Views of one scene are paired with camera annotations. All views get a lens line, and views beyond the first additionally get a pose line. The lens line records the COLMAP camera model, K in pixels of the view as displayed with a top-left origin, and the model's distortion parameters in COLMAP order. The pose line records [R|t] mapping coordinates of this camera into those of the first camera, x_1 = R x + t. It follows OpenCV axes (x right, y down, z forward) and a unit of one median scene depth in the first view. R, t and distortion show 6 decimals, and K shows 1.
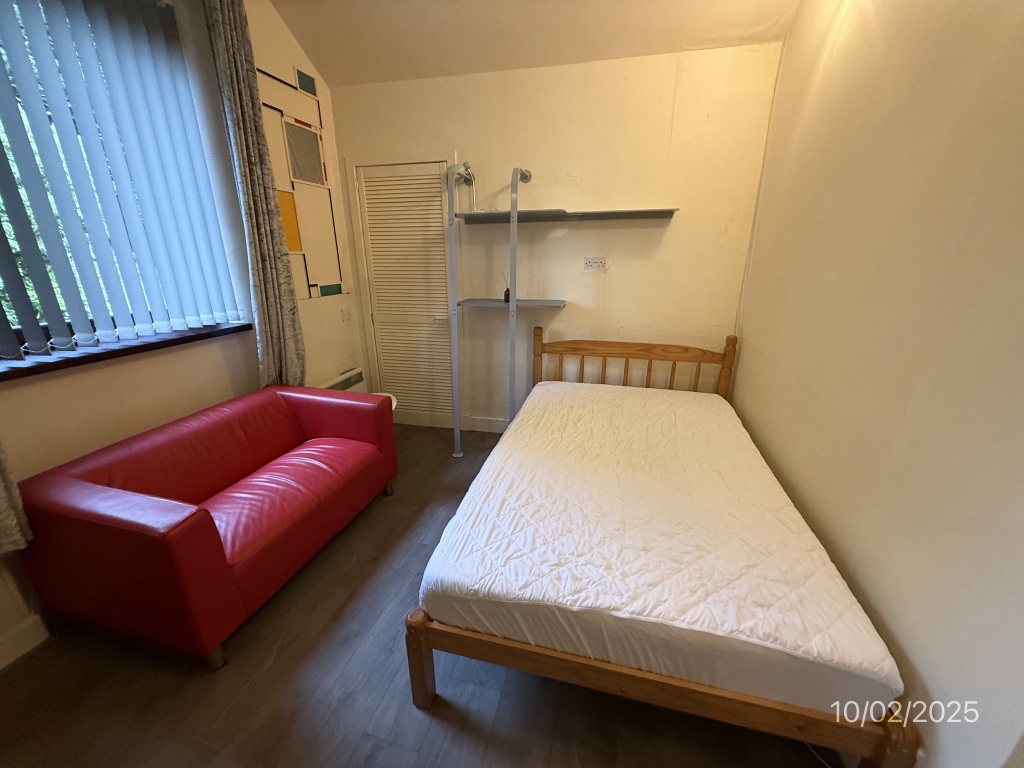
lens RADIAL K [[403.6, 0, 510.3], [0, 403.6, 385.0], [0, 0, 1]] dist [-0.000480, -0.000067]
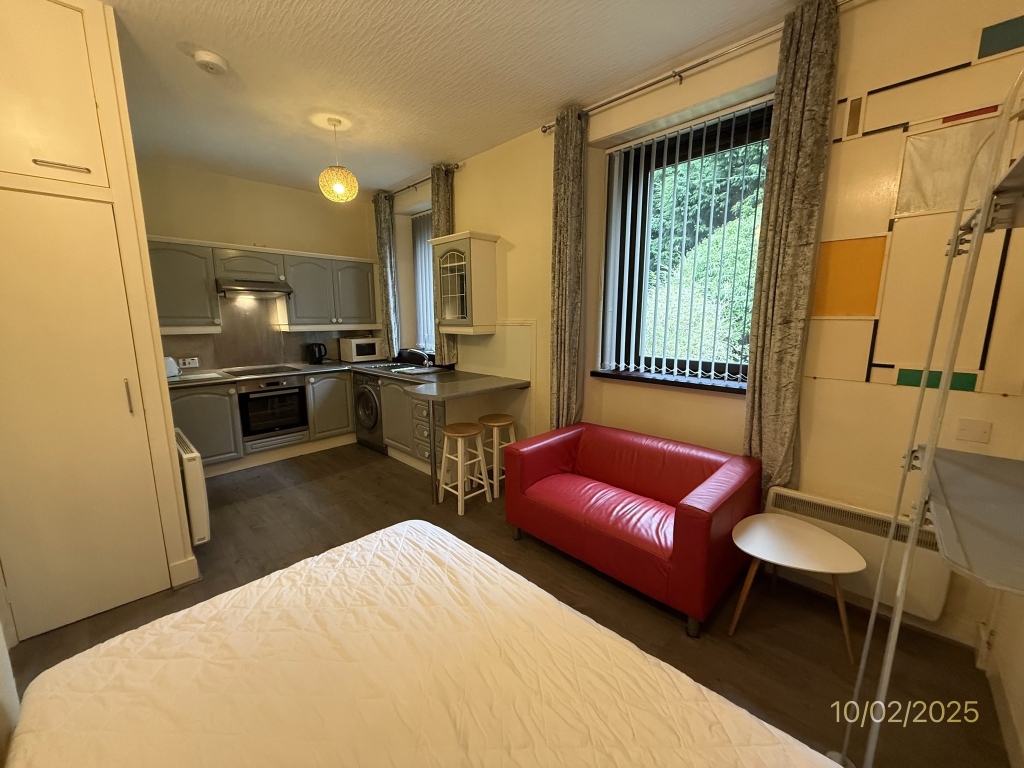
lens RADIAL K [[403.6, 0, 510.3], [0, 403.6, 385.0], [0, 0, 1]] dist [-0.000480, -0.000067]
pose [[-0.497062, 0.152685, -0.854176, 0.424485], [-0.264248, 0.911004, 0.316614, -0.291100], [0.826500, 0.383091, -0.412478, 0.853478]]
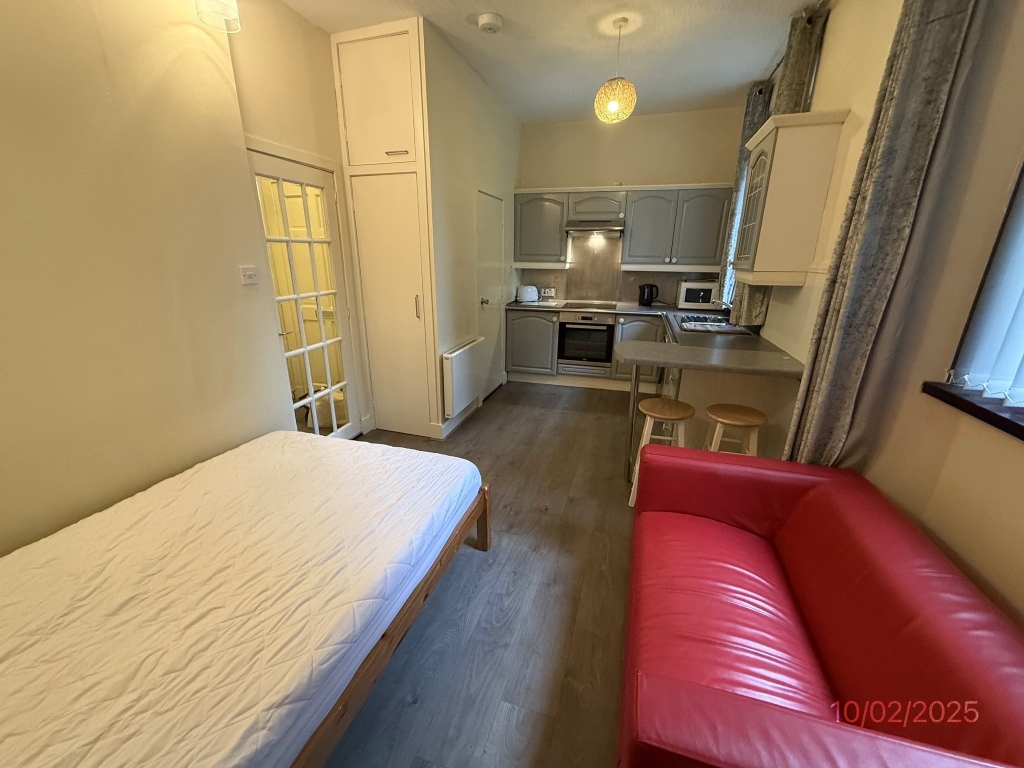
lens RADIAL K [[403.6, 0, 510.3], [0, 403.6, 385.0], [0, 0, 1]] dist [-0.000480, -0.000067]
pose [[-0.999316, -0.014917, 0.033842, -0.192001], [0.007796, 0.809530, 0.587027, -0.339469], [-0.036152, 0.586889, -0.808860, 1.018439]]
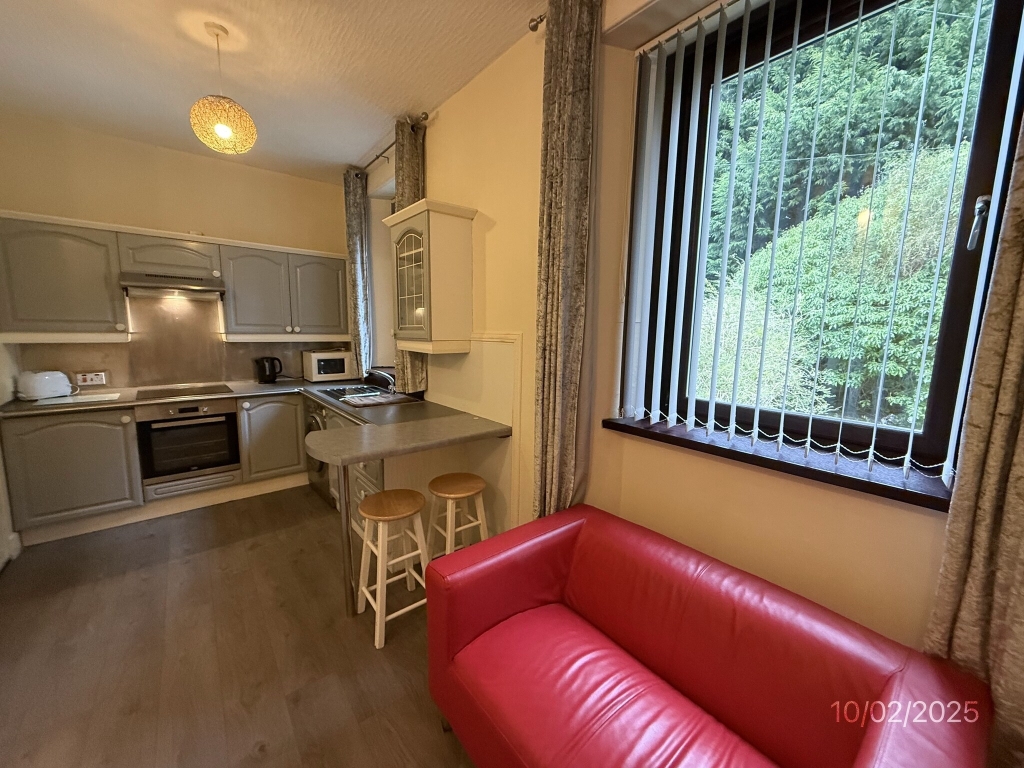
lens RADIAL K [[403.6, 0, 510.3], [0, 403.6, 385.0], [0, 0, 1]] dist [-0.000480, -0.000067]
pose [[-0.584437, 0.107946, -0.804227, -0.057671], [-0.264980, 0.911388, 0.314893, -0.254357], [0.766954, 0.397139, -0.504045, 0.753516]]
